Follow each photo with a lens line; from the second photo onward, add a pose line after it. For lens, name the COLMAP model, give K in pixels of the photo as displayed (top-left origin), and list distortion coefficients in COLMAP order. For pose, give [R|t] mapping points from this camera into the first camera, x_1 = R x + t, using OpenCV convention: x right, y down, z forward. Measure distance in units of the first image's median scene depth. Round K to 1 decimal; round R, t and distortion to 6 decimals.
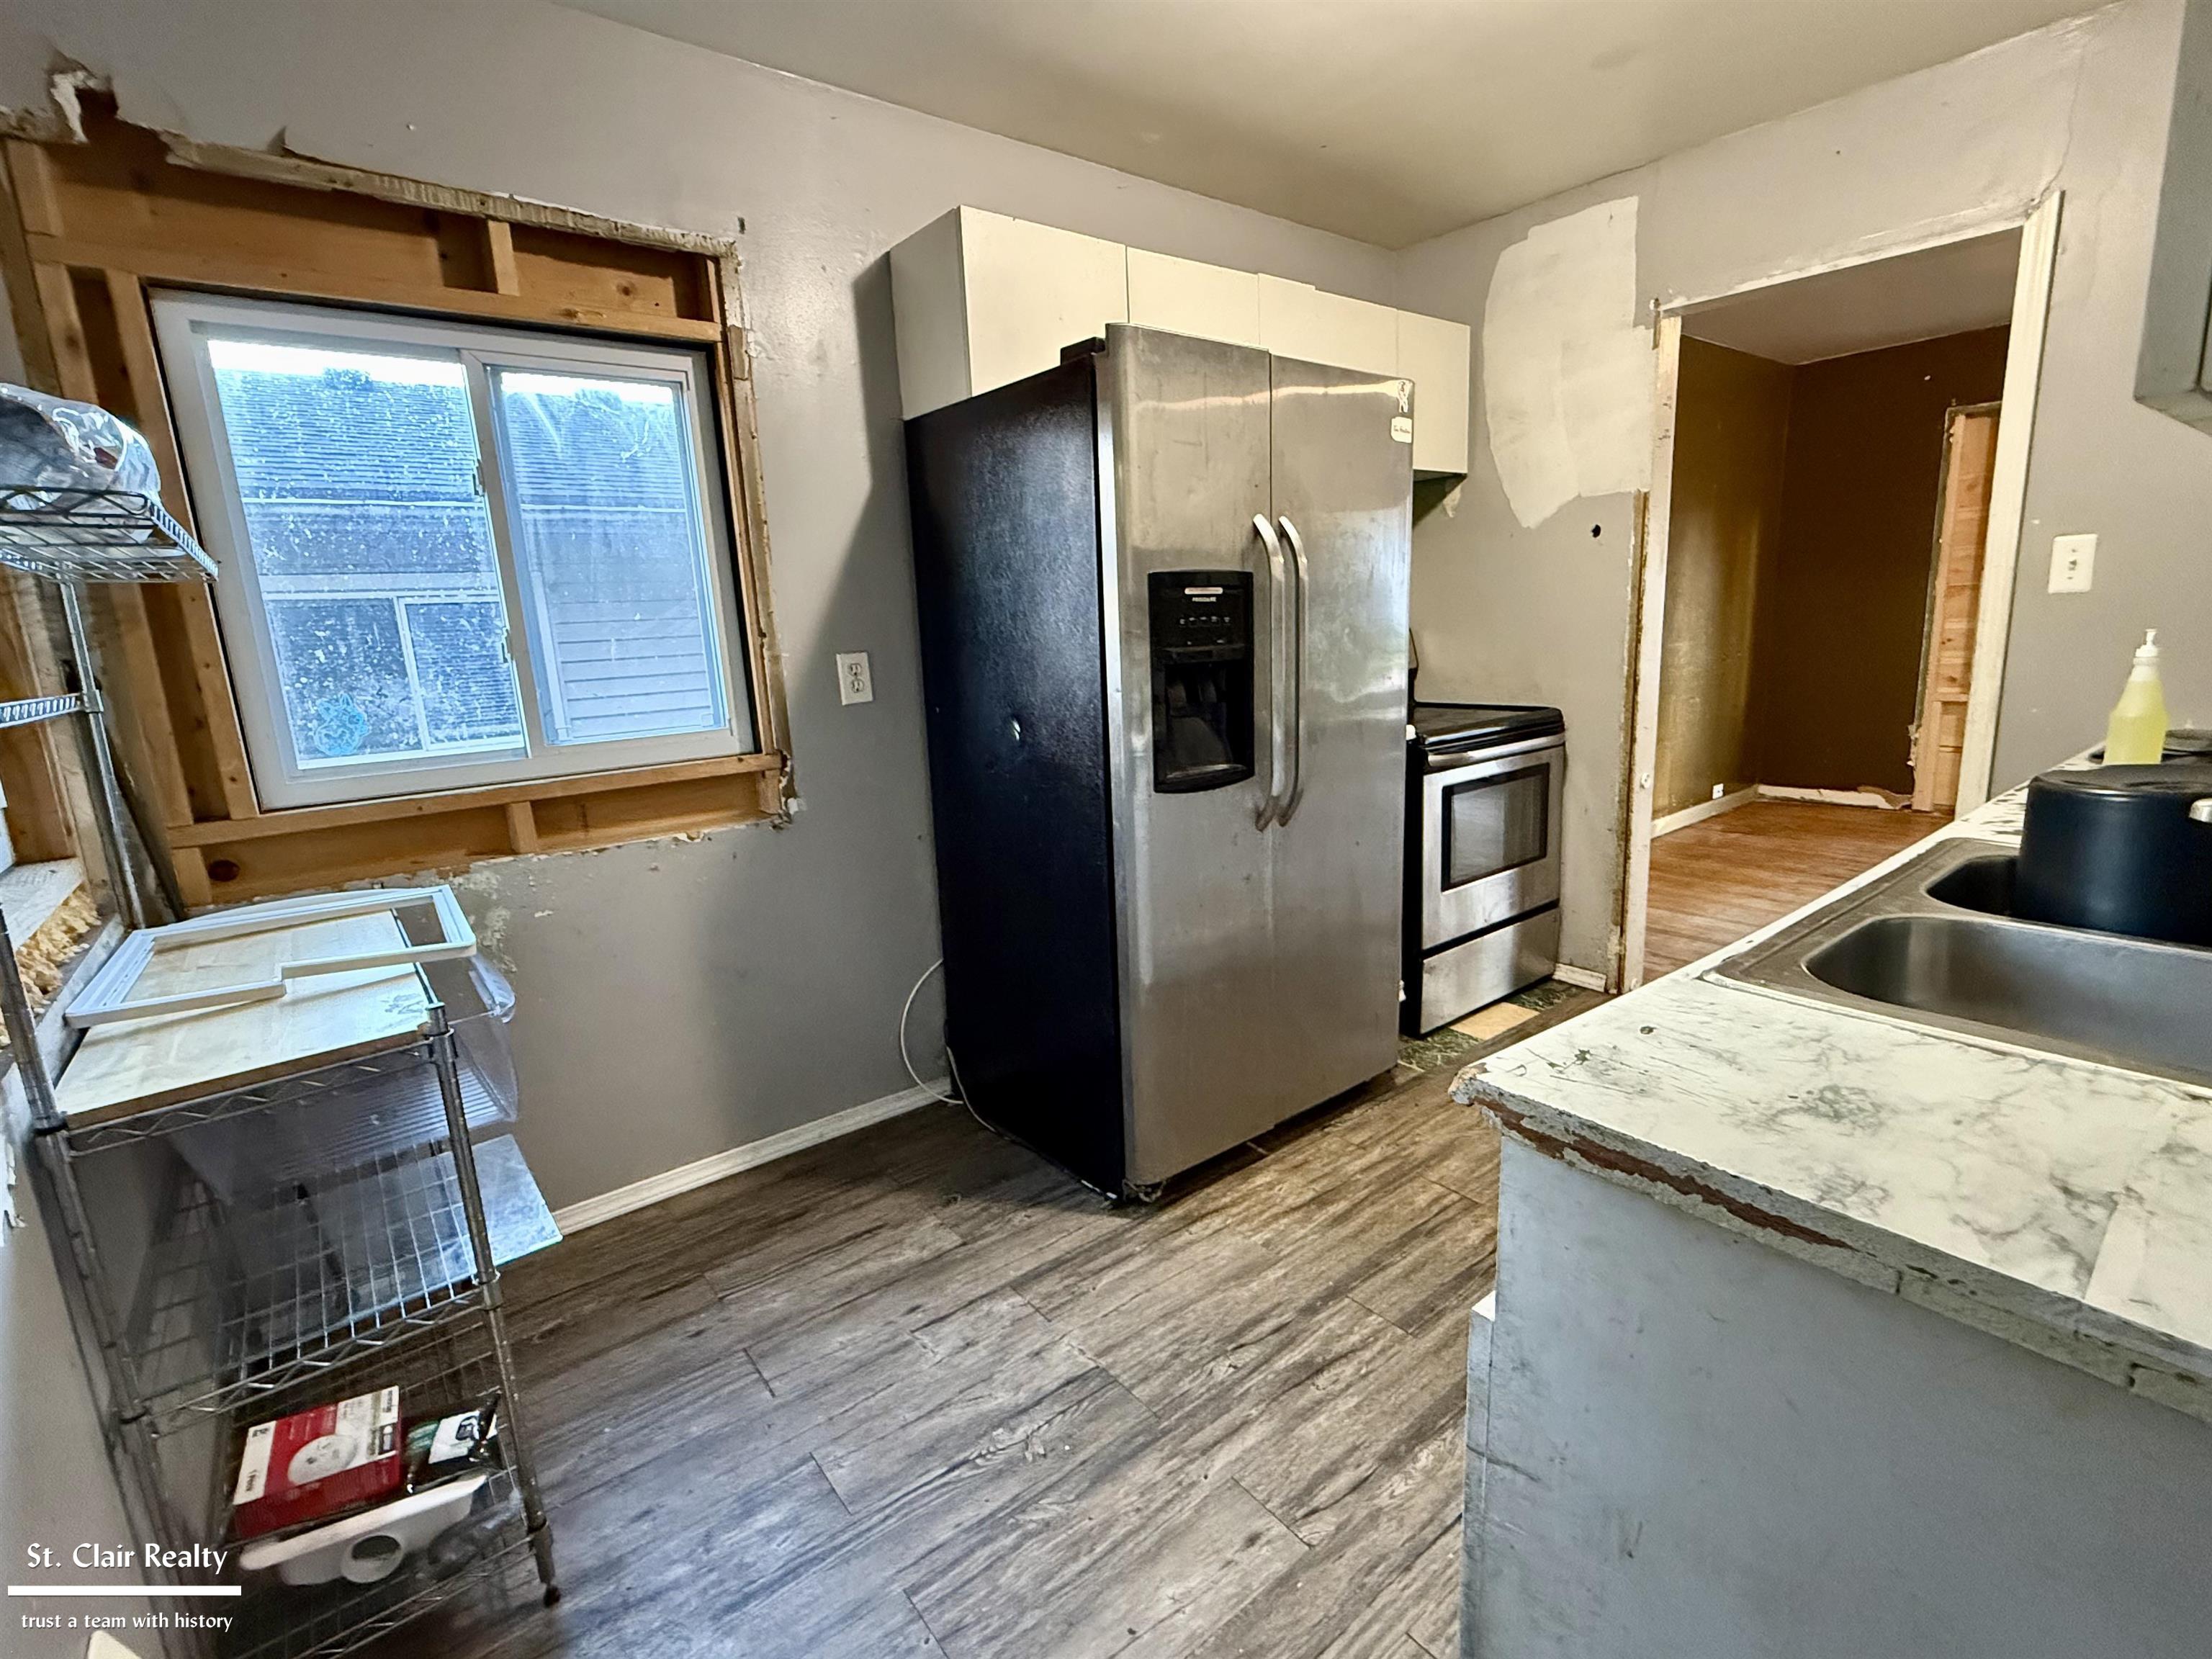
lens RADIAL K [[1017.7, 0, 1104.5], [0, 1017.7, 827.4], [0, 0, 1]] dist [0.003243, 0.000034]
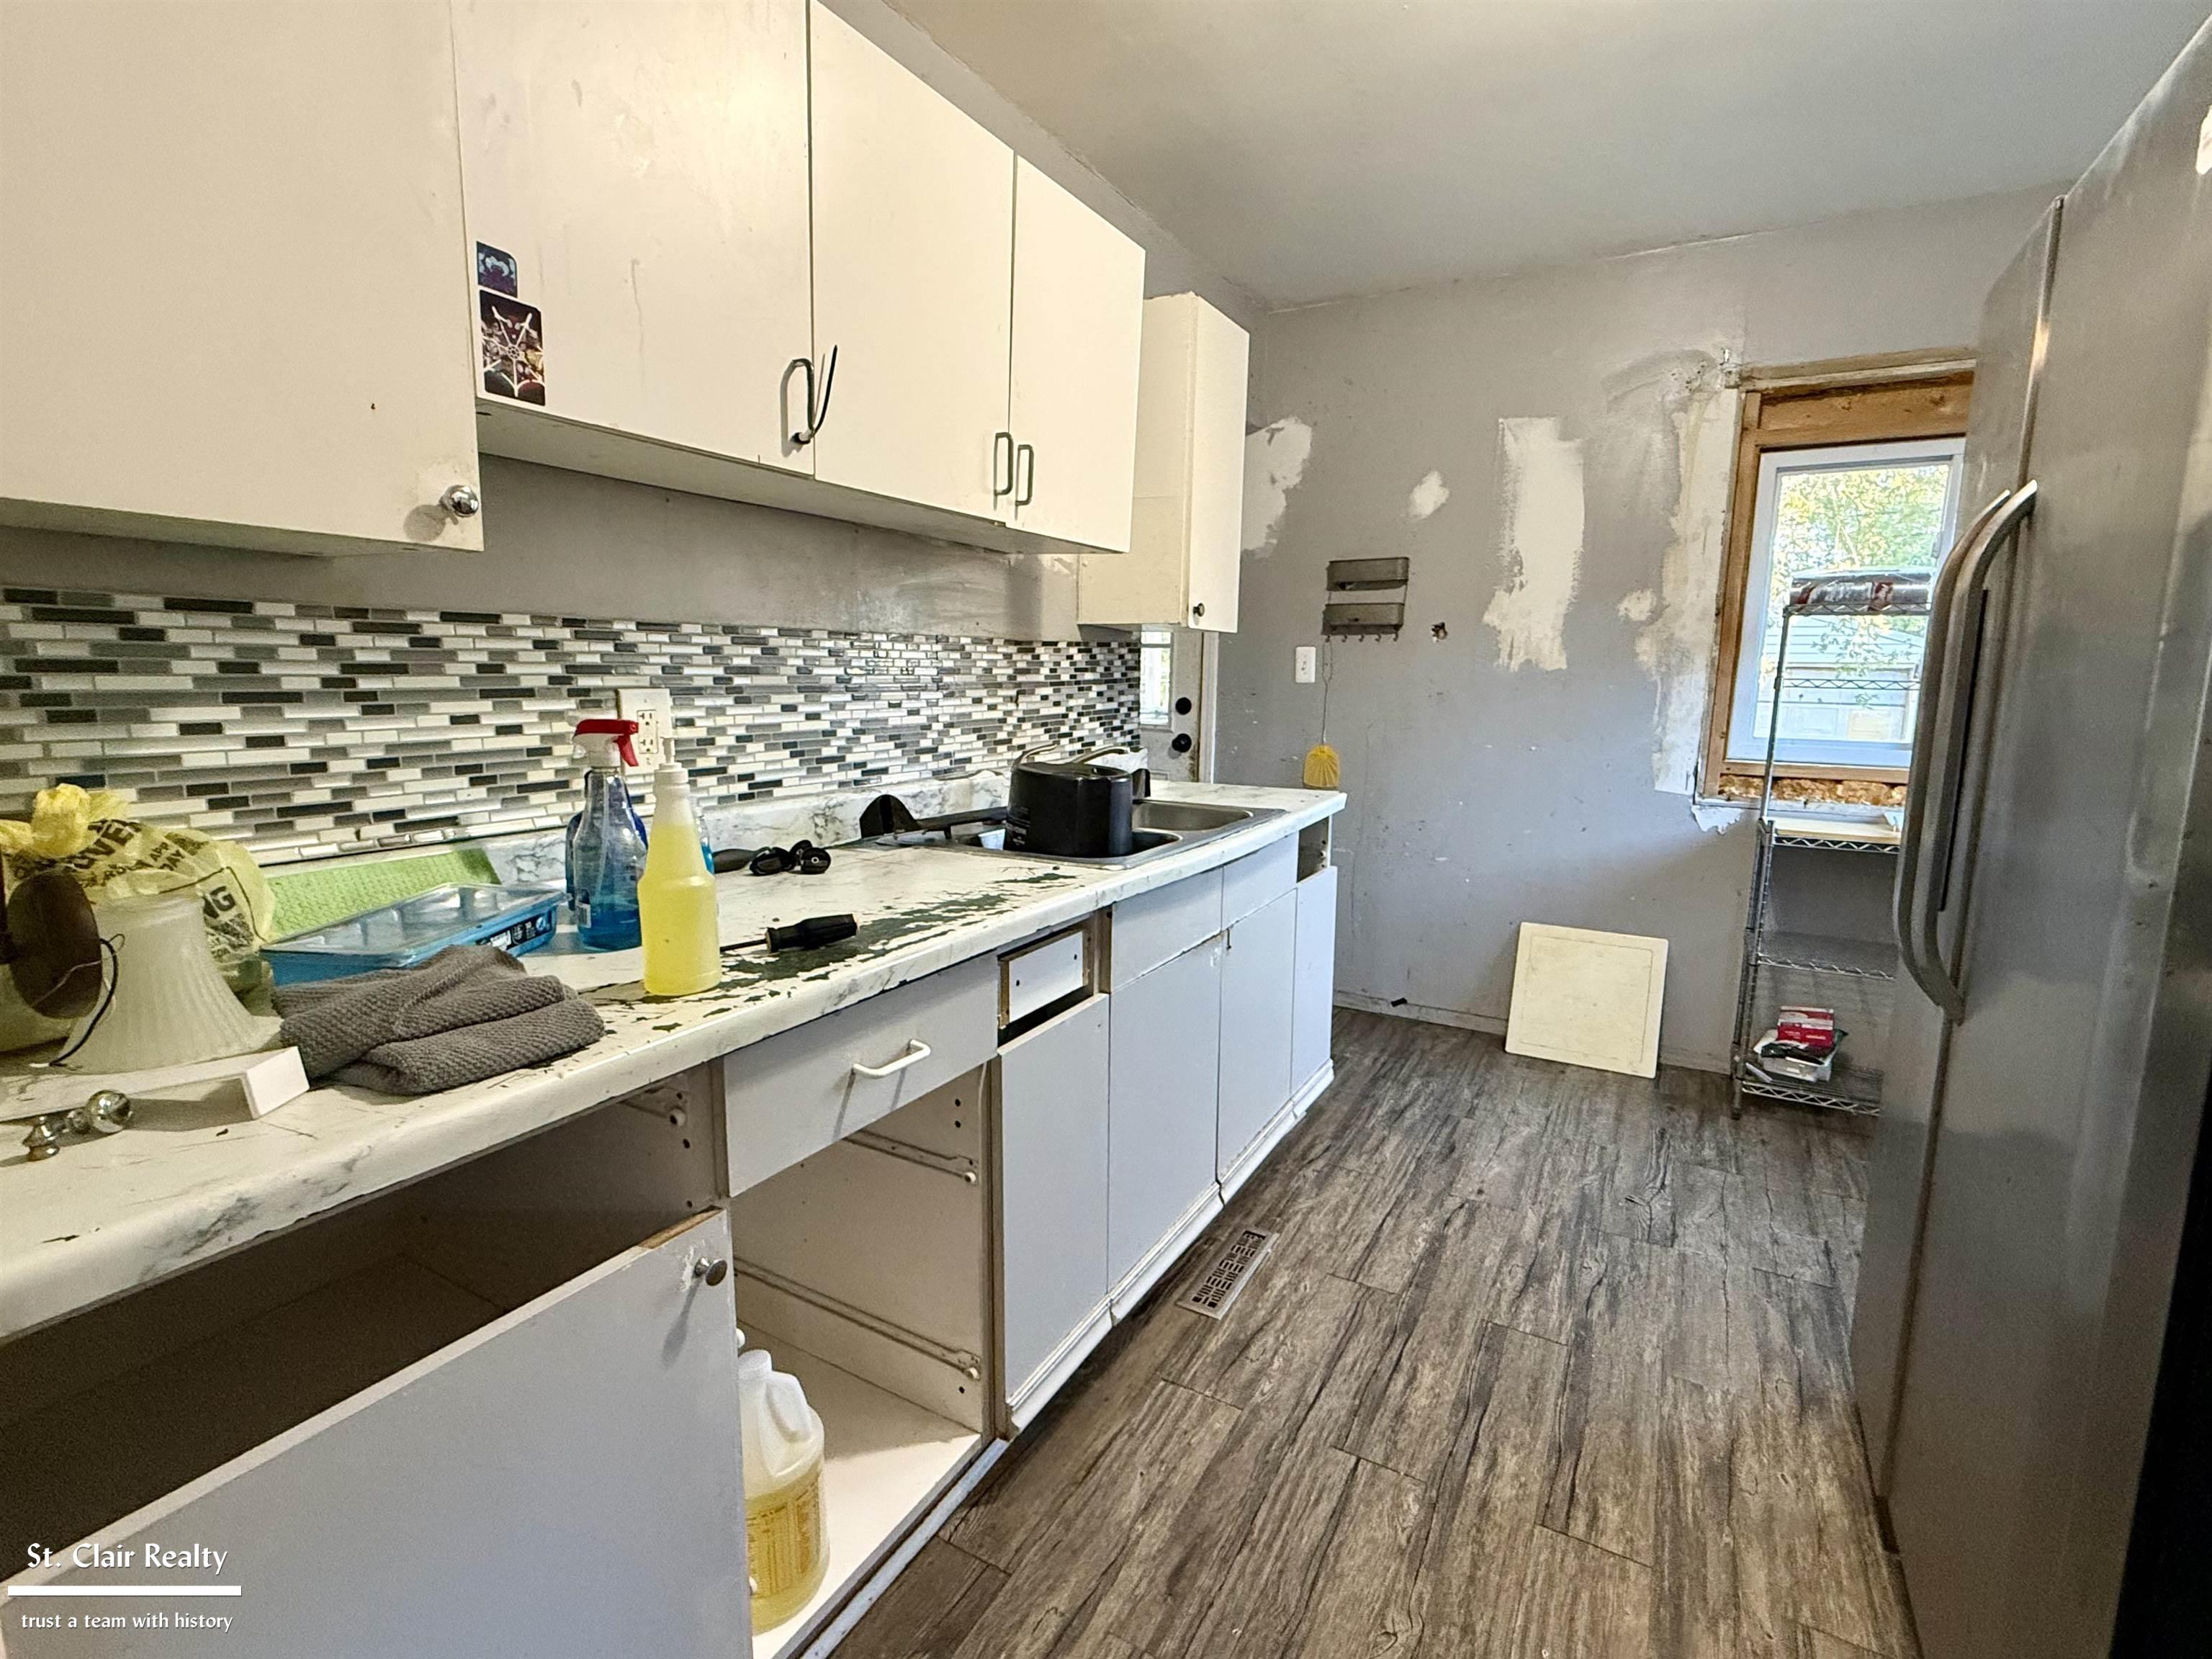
lens RADIAL K [[1017.7, 0, 1106.0], [0, 1017.7, 825.8], [0, 0, 1]] dist [0.003243, 0.000034]
pose [[-0.927674, 0.091284, -0.362061, 1.024354], [-0.043477, 0.936654, 0.347548, -0.356017], [0.370851, 0.338153, -0.864940, 1.612685]]
